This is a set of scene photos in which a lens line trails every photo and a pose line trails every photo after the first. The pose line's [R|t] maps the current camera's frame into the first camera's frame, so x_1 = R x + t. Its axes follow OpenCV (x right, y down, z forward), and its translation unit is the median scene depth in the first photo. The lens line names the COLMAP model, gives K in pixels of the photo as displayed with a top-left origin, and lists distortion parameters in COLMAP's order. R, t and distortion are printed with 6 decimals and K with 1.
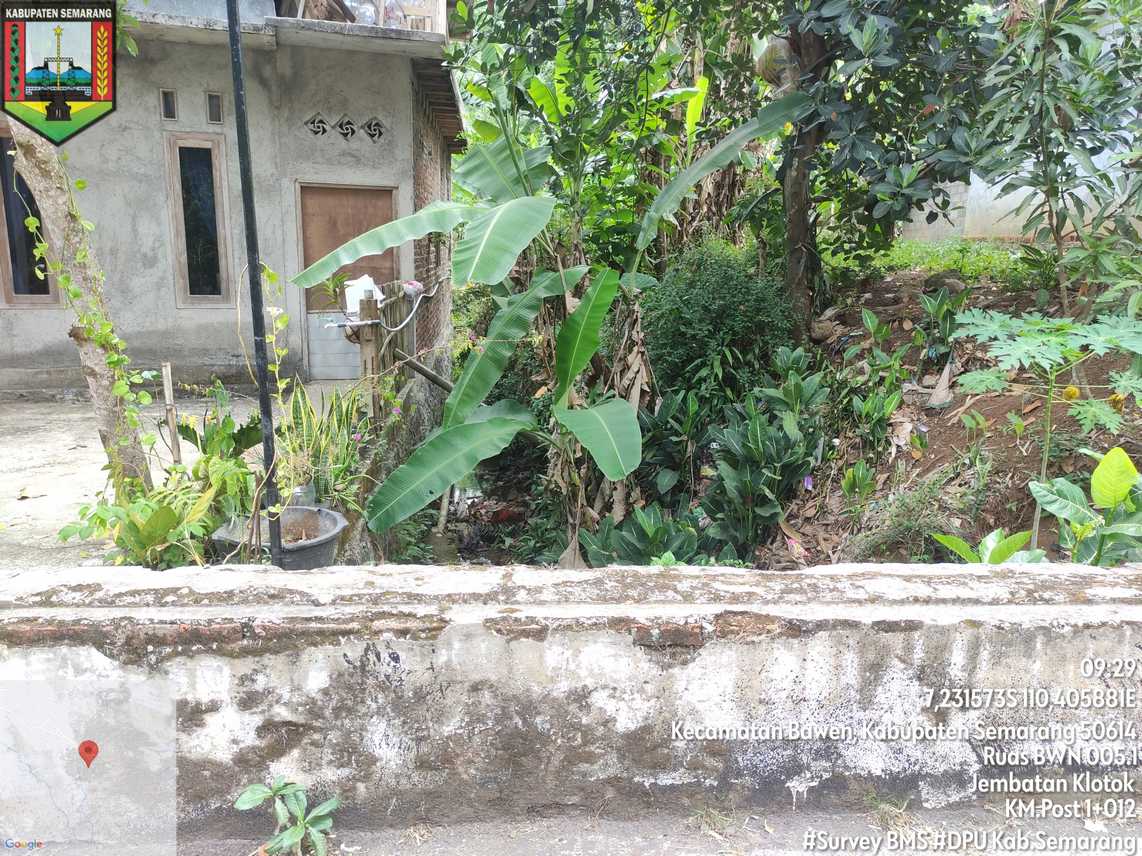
lens RADIAL K [[842.1, 0, 565.4], [0, 842.1, 423.7], [0, 0, 1]] dist [0.056700, -0.053646]
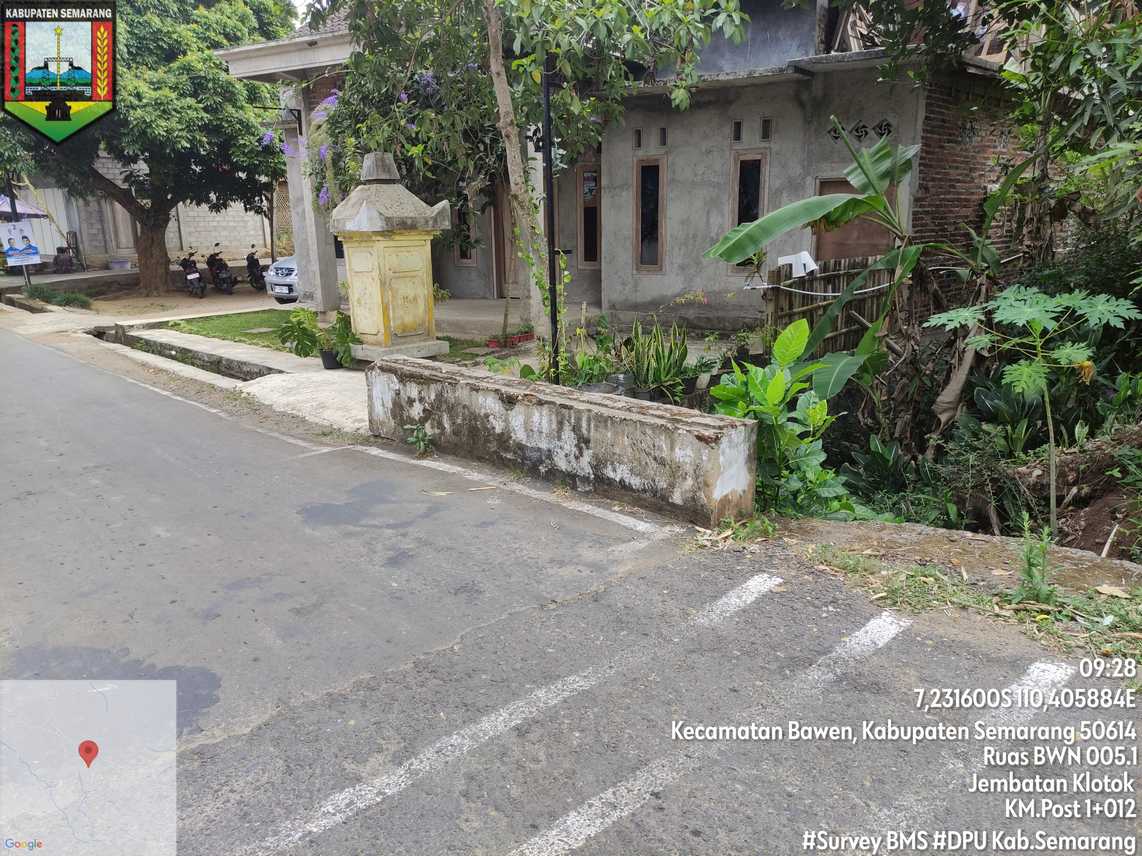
lens RADIAL K [[842.1, 0, 568.9], [0, 842.1, 425.5], [0, 0, 1]] dist [0.056700, -0.053646]
pose [[0.646770, 0.155595, -0.746645, 2.171018], [-0.129945, 0.987136, 0.093149, 0.068106], [0.751533, 0.036777, 0.658669, -0.557178]]
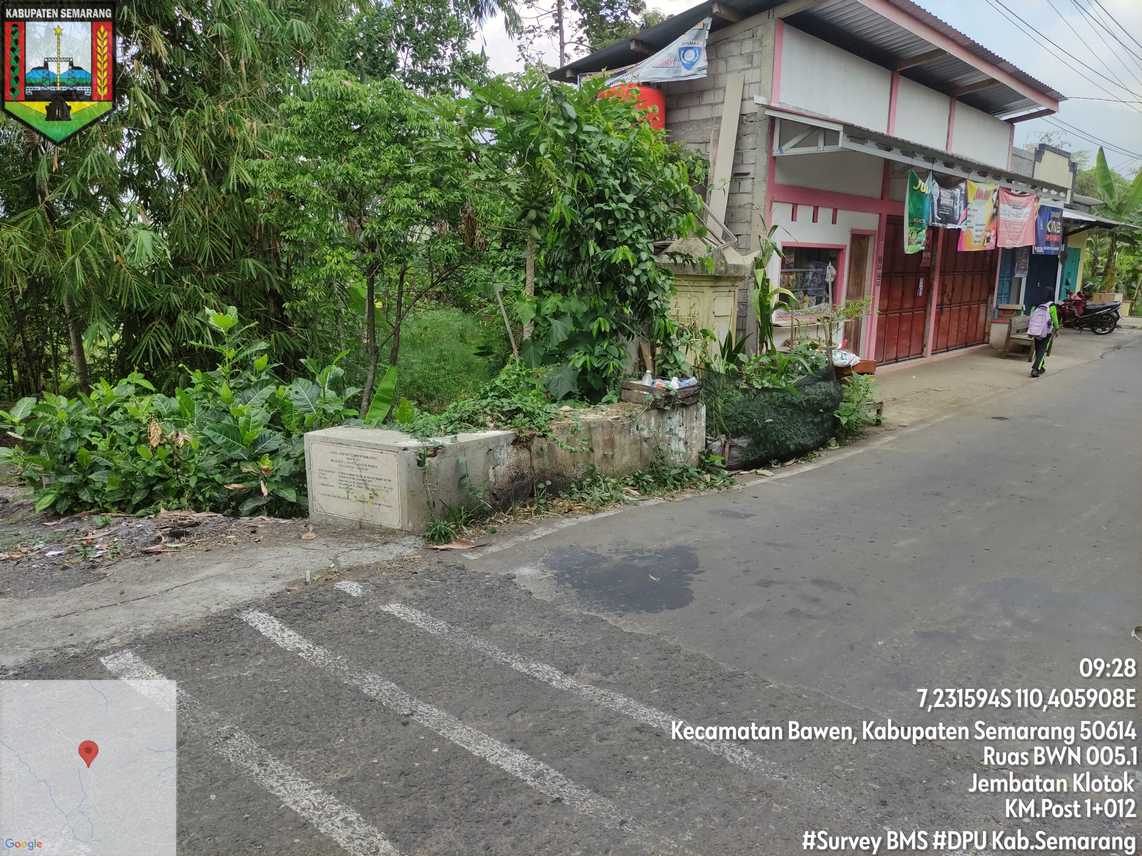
lens RADIAL K [[842.1, 0, 566.7], [0, 842.1, 424.8], [0, 0, 1]] dist [0.056700, -0.053646]
pose [[-0.673036, 0.113108, -0.730910, 2.287073], [-0.178329, 0.934264, 0.308786, -0.221486], [0.717789, 0.338166, -0.608623, 0.823077]]
